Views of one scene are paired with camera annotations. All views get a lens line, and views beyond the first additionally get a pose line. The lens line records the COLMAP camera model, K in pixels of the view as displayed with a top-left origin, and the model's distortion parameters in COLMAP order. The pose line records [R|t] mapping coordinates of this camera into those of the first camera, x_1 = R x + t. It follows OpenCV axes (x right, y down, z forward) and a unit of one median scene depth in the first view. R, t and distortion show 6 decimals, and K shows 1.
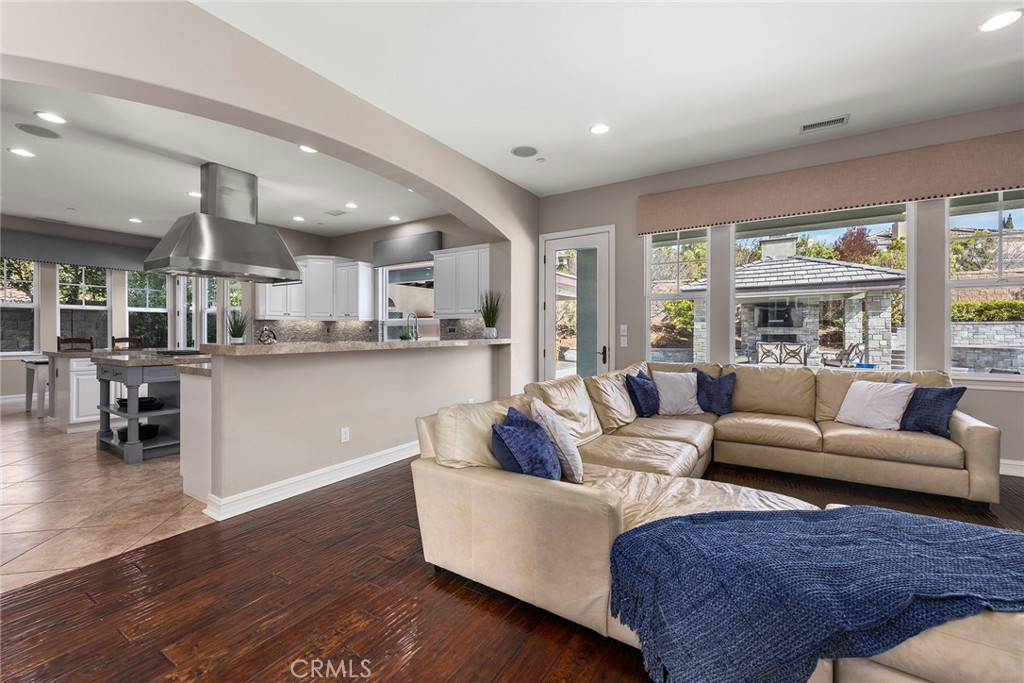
lens RADIAL K [[420.4, 0, 506.2], [0, 420.4, 333.0], [0, 0, 1]] dist [-0.001619, 0.000141]
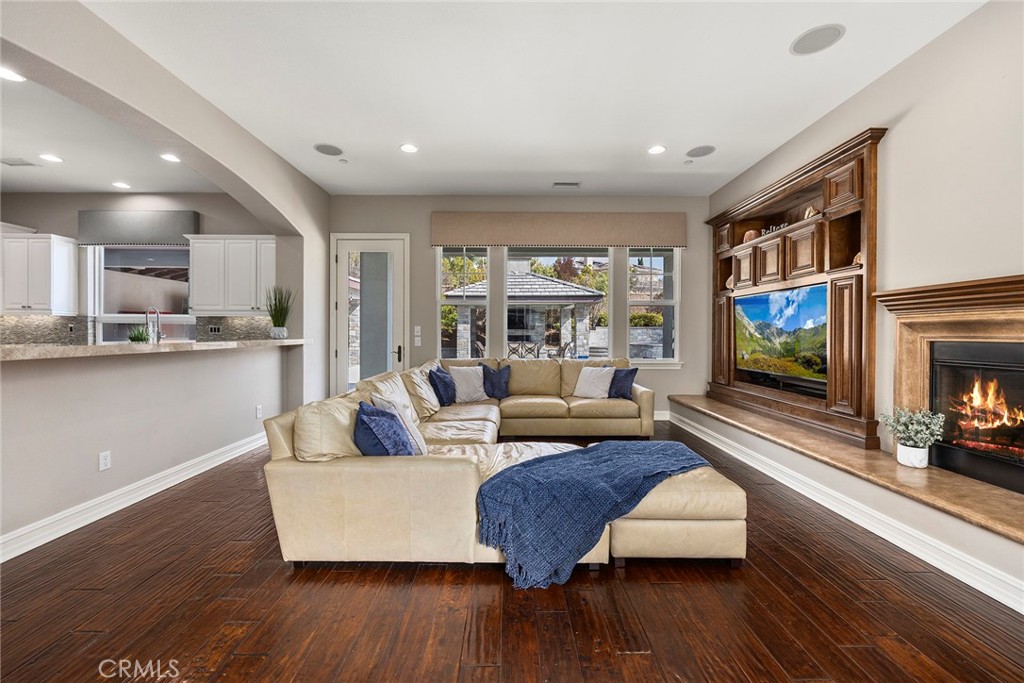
lens RADIAL K [[420.4, 0, 506.2], [0, 420.4, 333.0], [0, 0, 1]] dist [-0.001619, 0.000141]
pose [[0.843313, 0.003864, 0.537408, -0.121993], [-0.002803, 0.999992, -0.002791, 0.001075], [-0.537415, 0.000847, 0.843318, -0.053375]]
